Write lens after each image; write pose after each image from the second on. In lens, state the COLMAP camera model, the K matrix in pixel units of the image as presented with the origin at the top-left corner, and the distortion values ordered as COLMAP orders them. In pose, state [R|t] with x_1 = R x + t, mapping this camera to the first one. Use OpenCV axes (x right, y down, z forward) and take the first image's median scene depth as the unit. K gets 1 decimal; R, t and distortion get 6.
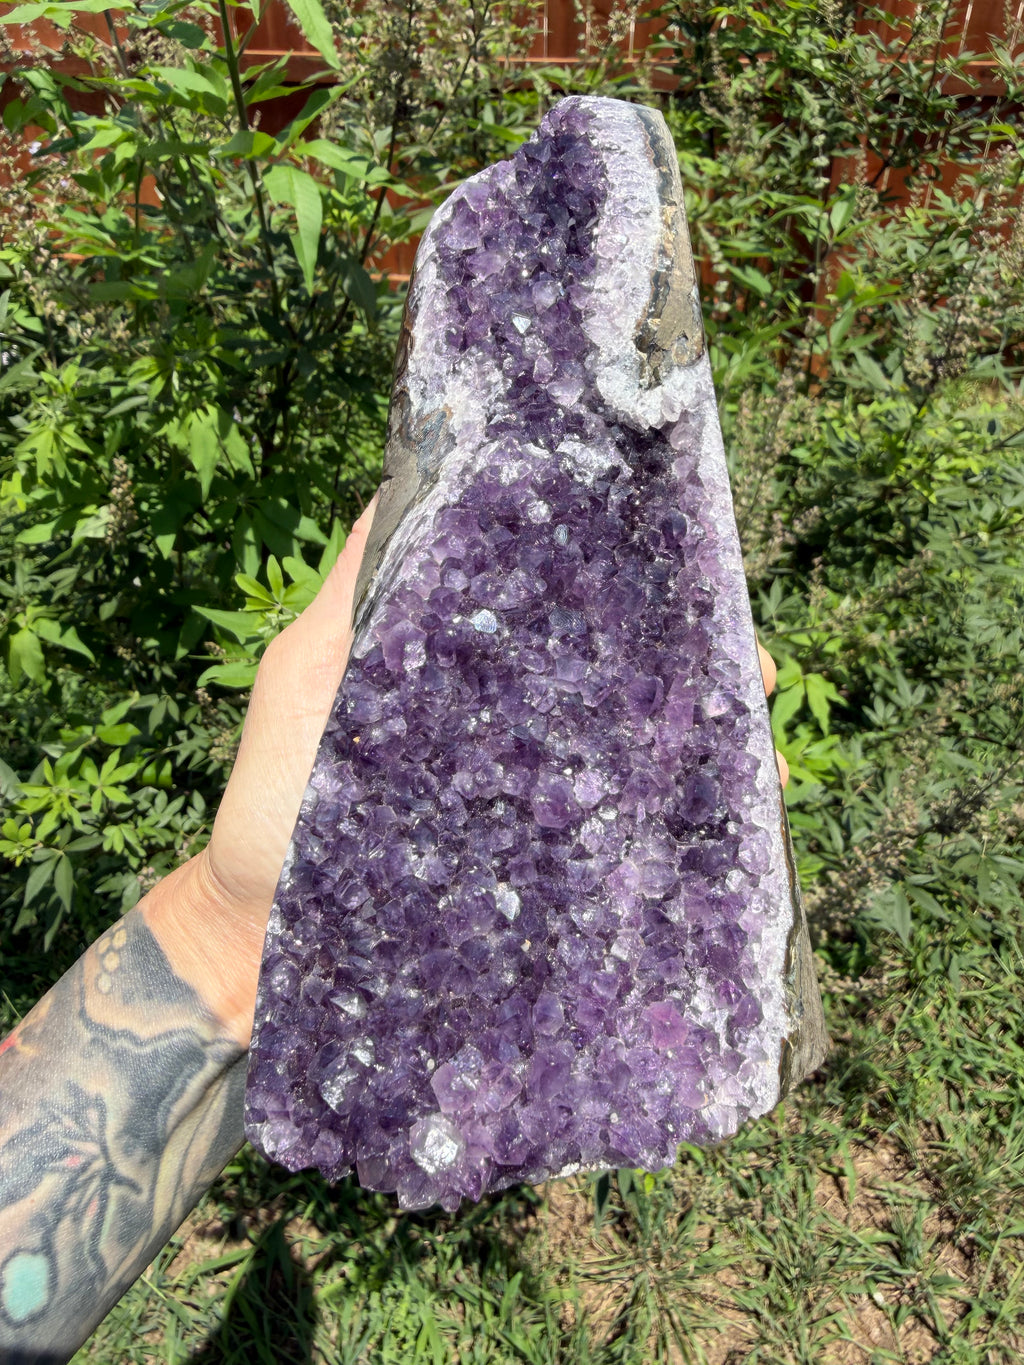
lens RADIAL K [[985.6, 0, 507.0], [0, 985.6, 589.9], [0, 0, 1]] dist [-0.008229, 0.003400]
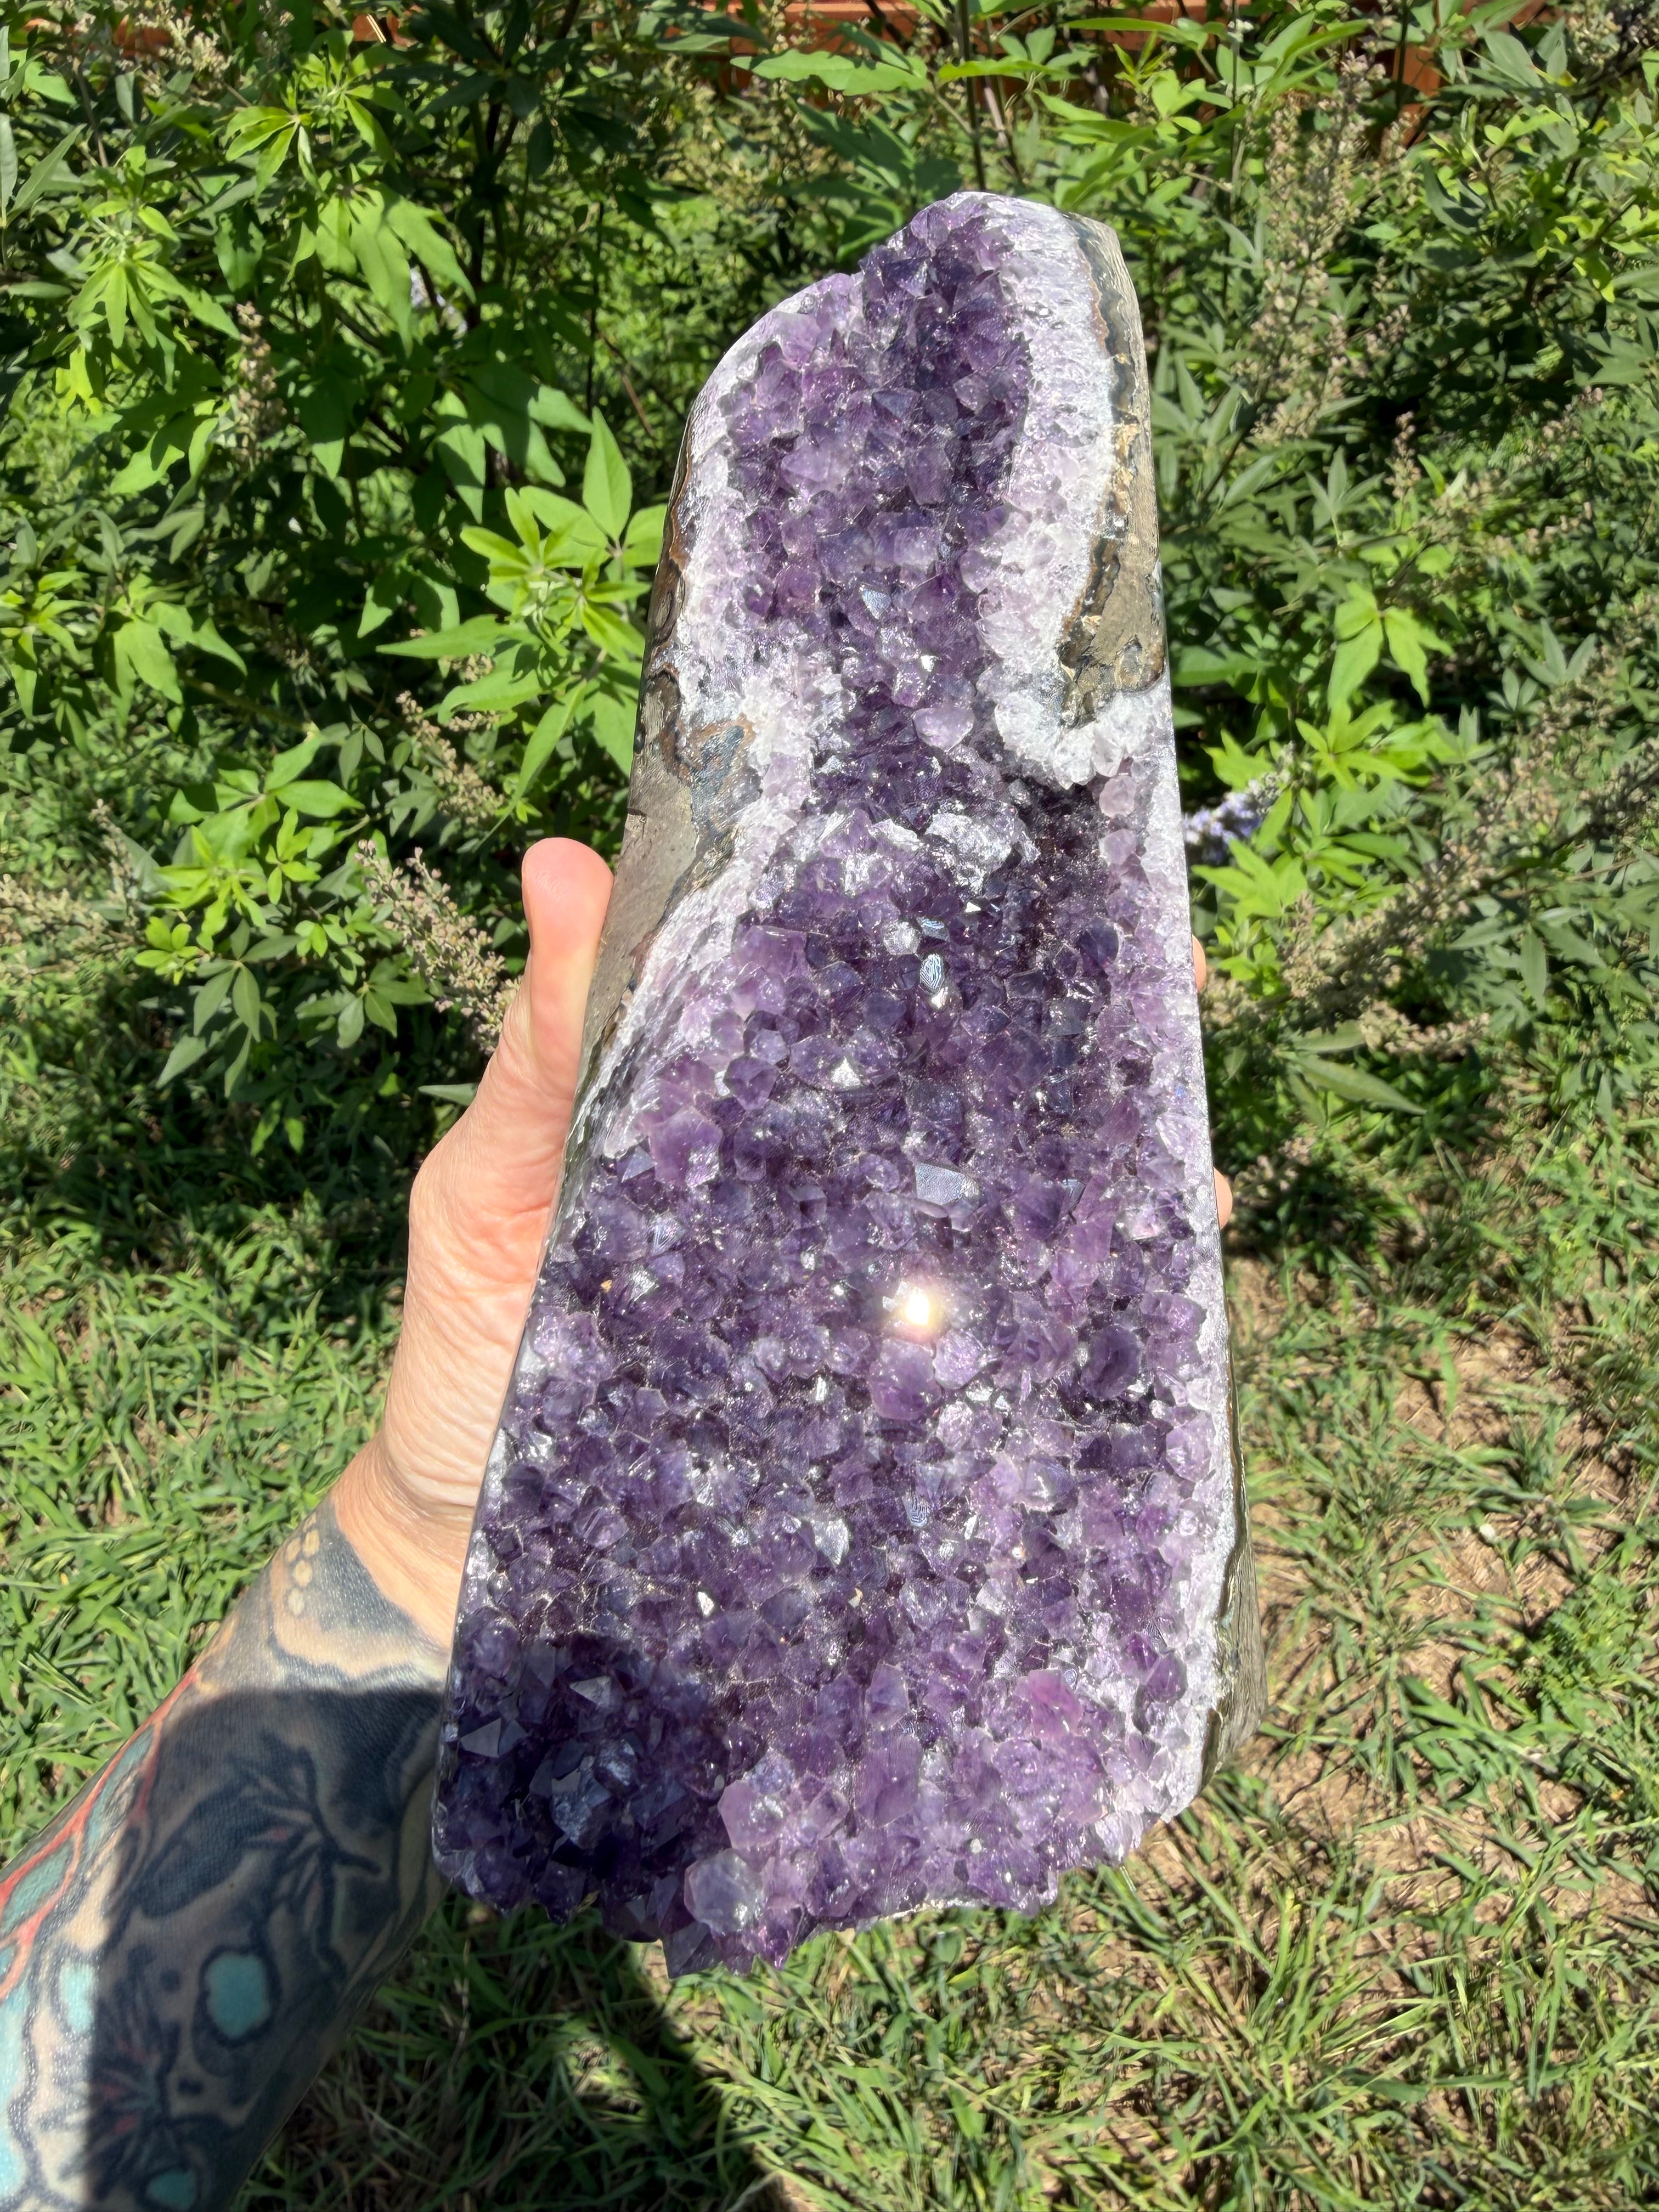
lens RADIAL K [[1597.2, 0, 821.4], [0, 1597.2, 955.9], [0, 0, 1]] dist [-0.008229, 0.003400]
pose [[0.996788, 0.037923, 0.070540, -0.089087], [-0.047200, 0.989738, 0.134877, -0.200950], [-0.064701, -0.137773, 0.988348, -0.018856]]
